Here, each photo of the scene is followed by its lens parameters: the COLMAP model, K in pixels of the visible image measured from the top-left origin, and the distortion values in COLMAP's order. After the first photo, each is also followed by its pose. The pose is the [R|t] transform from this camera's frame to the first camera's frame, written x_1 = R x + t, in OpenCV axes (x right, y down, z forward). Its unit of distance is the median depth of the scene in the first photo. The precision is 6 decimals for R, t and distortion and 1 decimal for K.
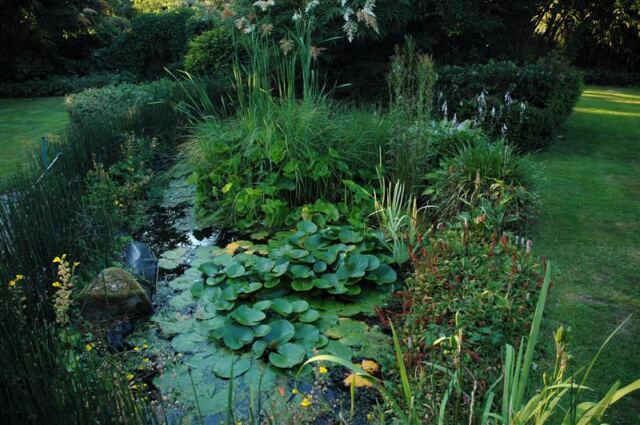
lens RADIAL K [[500.8, 0, 320.0], [0, 500.8, 212.5], [0, 0, 1]] dist [-0.178406, 0.177645]
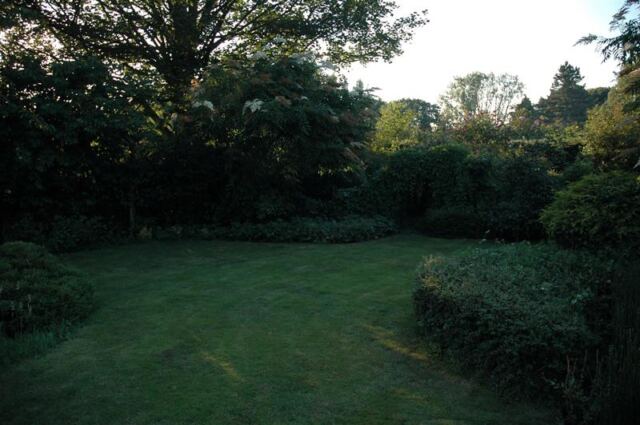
lens RADIAL K [[500.8, 0, 320.0], [0, 500.8, 212.5], [0, 0, 1]] dist [-0.178406, 0.177645]
pose [[0.952725, 0.035957, -0.301700, -0.264148], [-0.115827, 0.960970, -0.251237, -0.080893], [0.280891, 0.274304, 0.919705, 0.211649]]
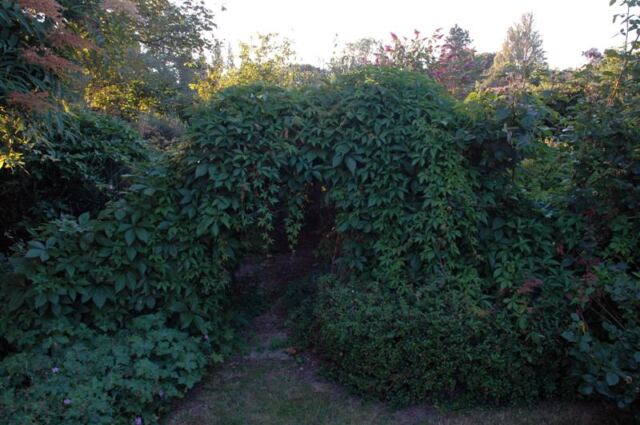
lens RADIAL K [[500.8, 0, 320.0], [0, 500.8, 212.5], [0, 0, 1]] dist [-0.178406, 0.177645]
pose [[0.995485, 0.000679, -0.094916, -0.327700], [-0.020356, 0.978234, -0.206503, -0.324773], [0.092710, 0.207503, 0.973831, 0.841899]]
